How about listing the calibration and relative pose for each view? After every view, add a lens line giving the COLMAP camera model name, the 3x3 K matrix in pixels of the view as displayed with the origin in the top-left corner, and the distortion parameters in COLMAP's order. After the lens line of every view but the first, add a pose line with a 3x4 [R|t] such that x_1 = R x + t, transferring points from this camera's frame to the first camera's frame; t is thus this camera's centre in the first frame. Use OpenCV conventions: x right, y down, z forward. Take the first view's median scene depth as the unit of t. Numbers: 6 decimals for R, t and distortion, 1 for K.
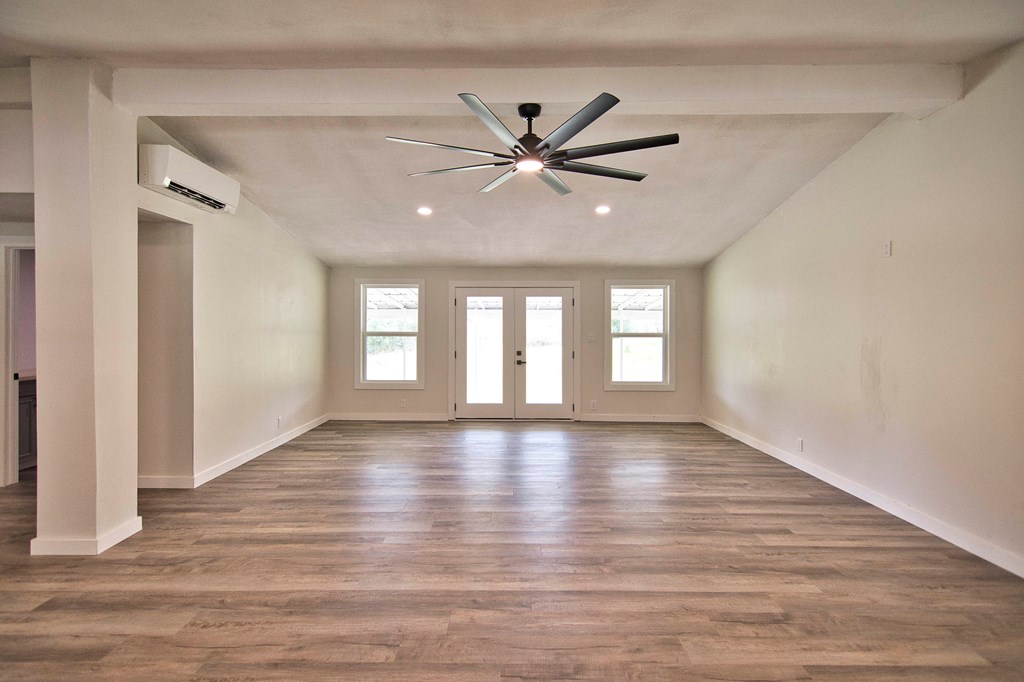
lens RADIAL K [[488.0, 0, 509.6], [0, 488.0, 331.7], [0, 0, 1]] dist [0.001638, -0.000246]
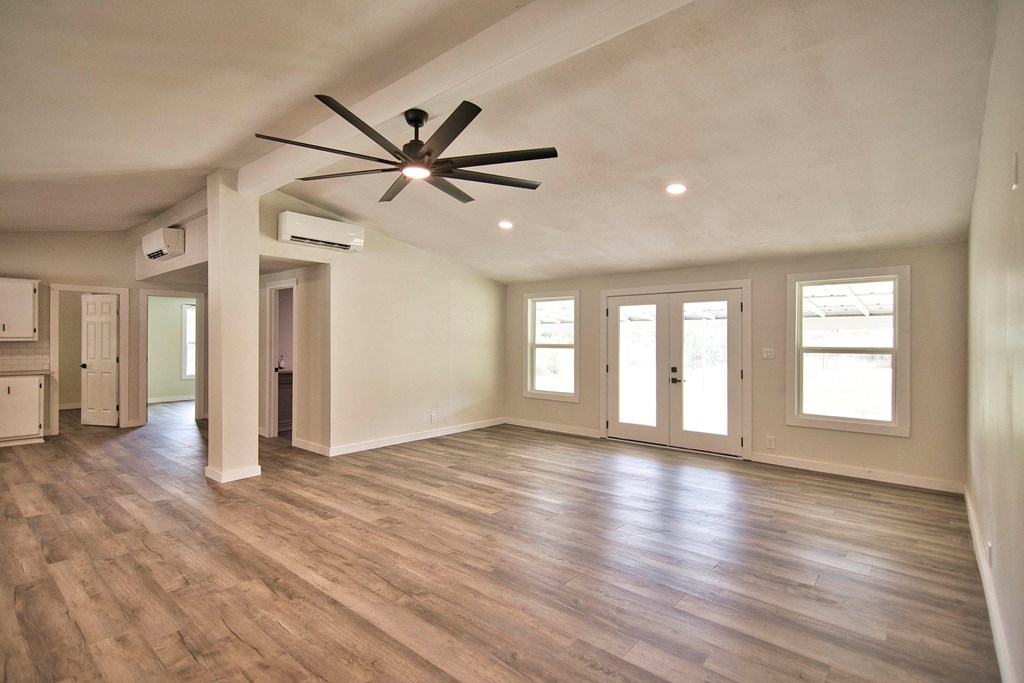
lens RADIAL K [[491.6, 0, 512.0], [0, 491.6, 341.5], [0, 0, 1]] dist [0.001474, -0.000284]
pose [[0.764108, 0.002290, -0.645085, 0.619376], [-0.007836, 0.999953, -0.005732, 0.003118], [0.645041, 0.009435, 0.764090, 0.274778]]
